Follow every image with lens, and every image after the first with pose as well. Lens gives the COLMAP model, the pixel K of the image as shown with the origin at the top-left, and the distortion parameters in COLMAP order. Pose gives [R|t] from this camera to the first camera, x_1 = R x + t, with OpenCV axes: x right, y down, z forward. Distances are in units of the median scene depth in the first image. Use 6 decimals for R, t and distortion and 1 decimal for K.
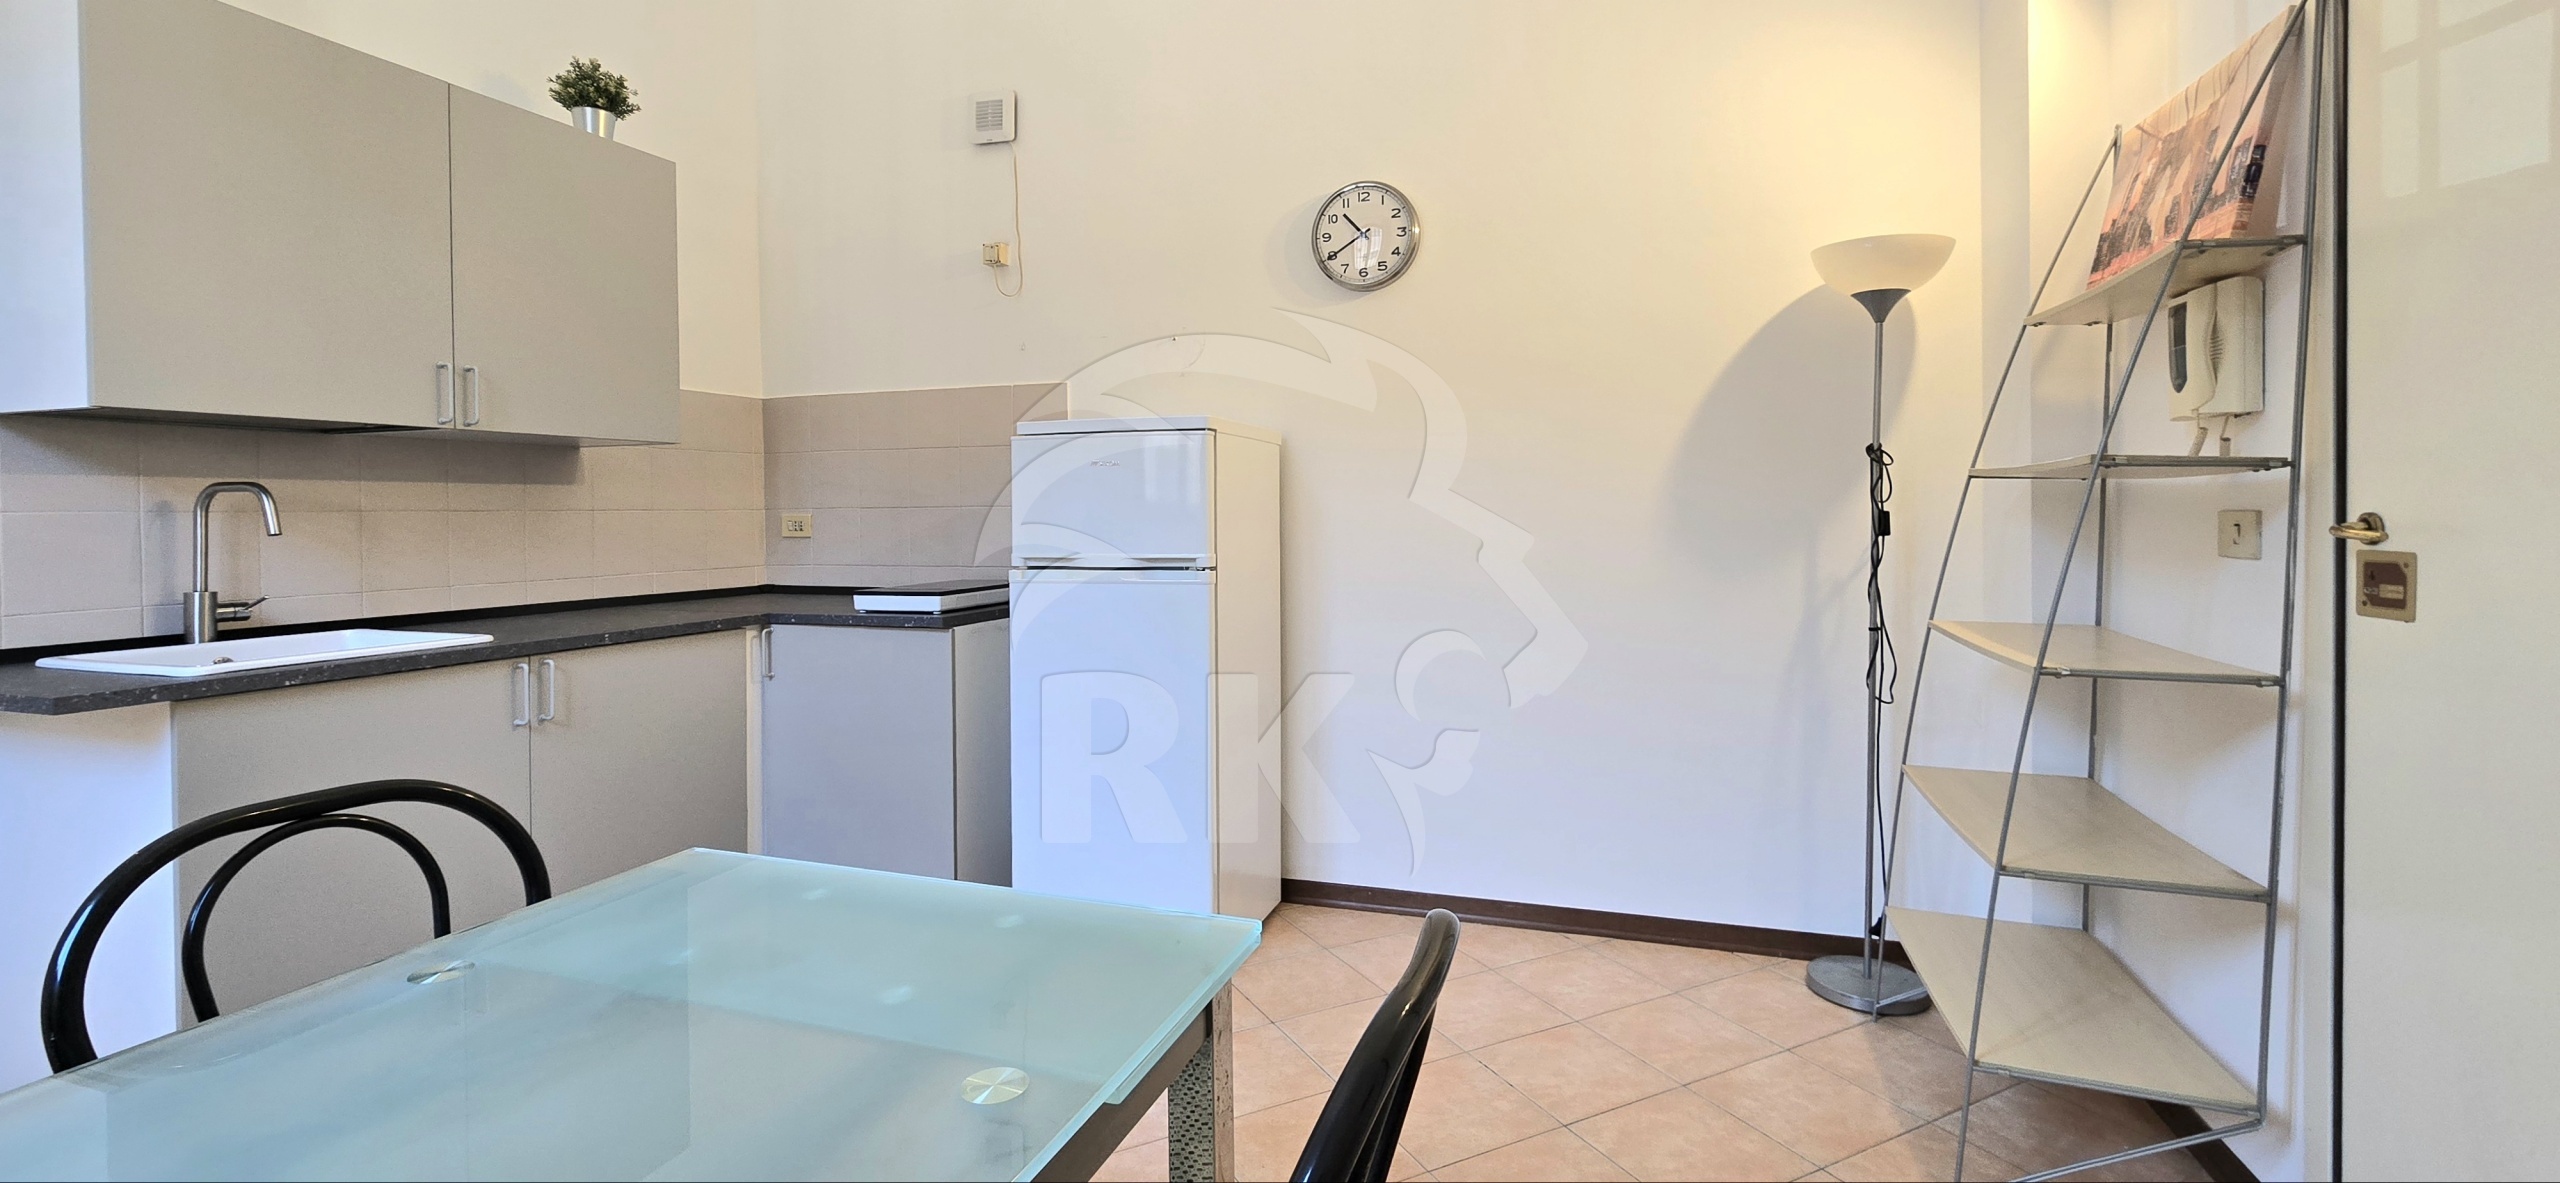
lens RADIAL K [[1072.1, 0, 1309.8], [0, 1072.1, 522.6], [0, 0, 1]] dist [-0.001789, -0.000039]
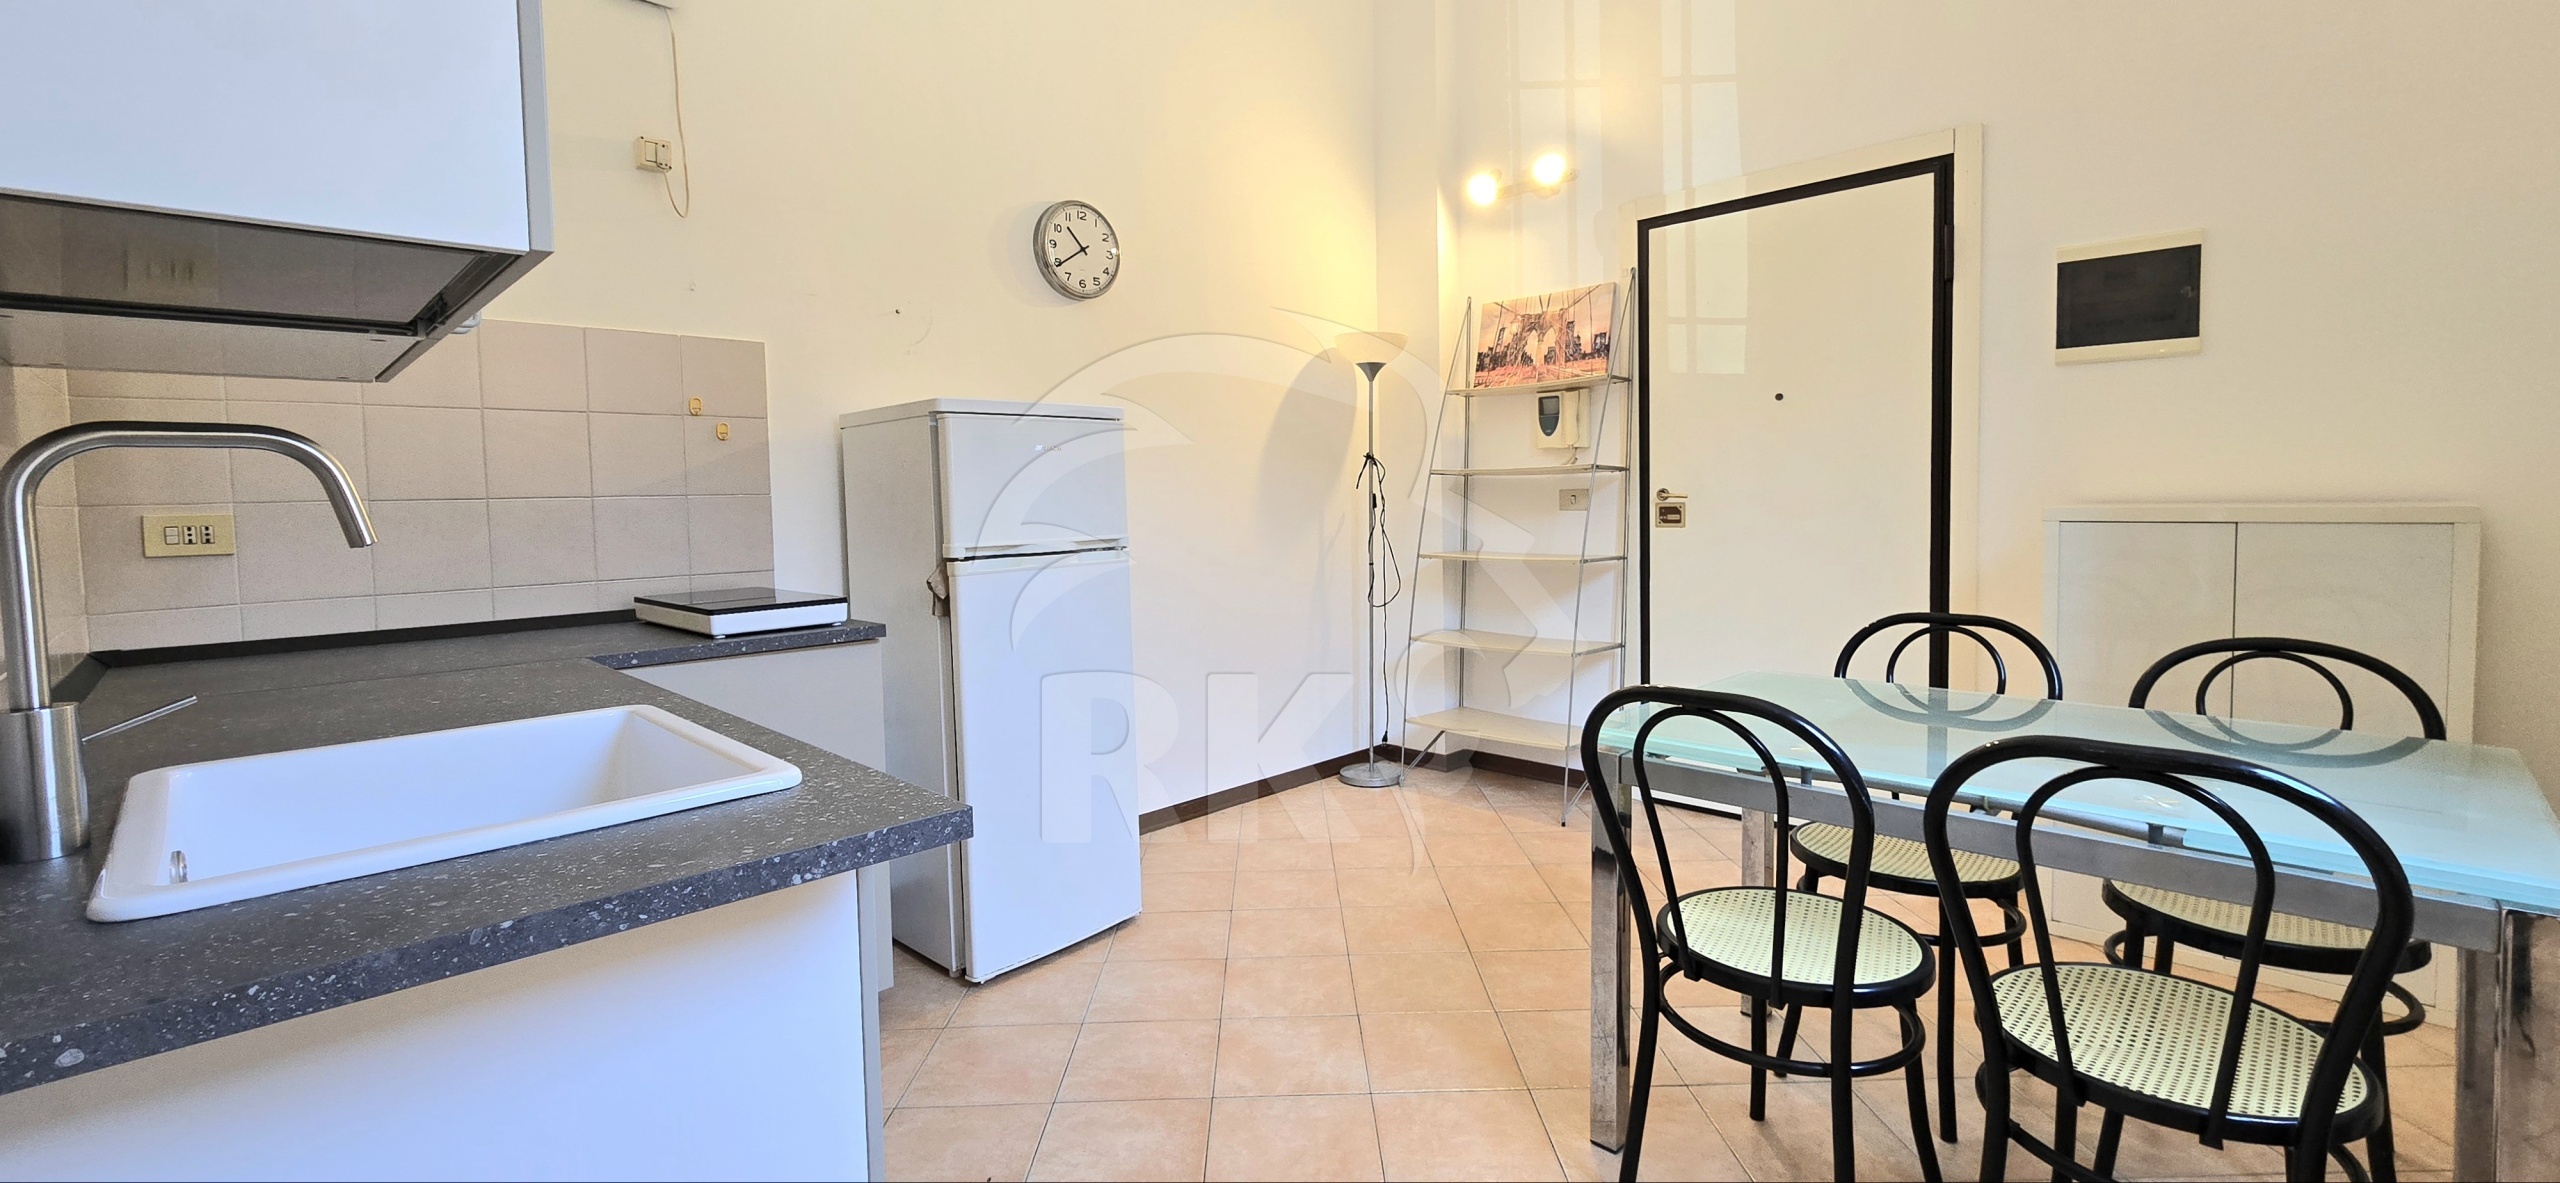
lens RADIAL K [[1072.1, 0, 1328.4], [0, 1072.1, 543.0], [0, 0, 1]] dist [-0.001789, -0.000039]
pose [[0.430725, -0.044981, 0.901362, -0.865816], [0.027832, 0.998944, 0.036550, 0.003047], [-0.902054, 0.009344, 0.431522, 0.291816]]
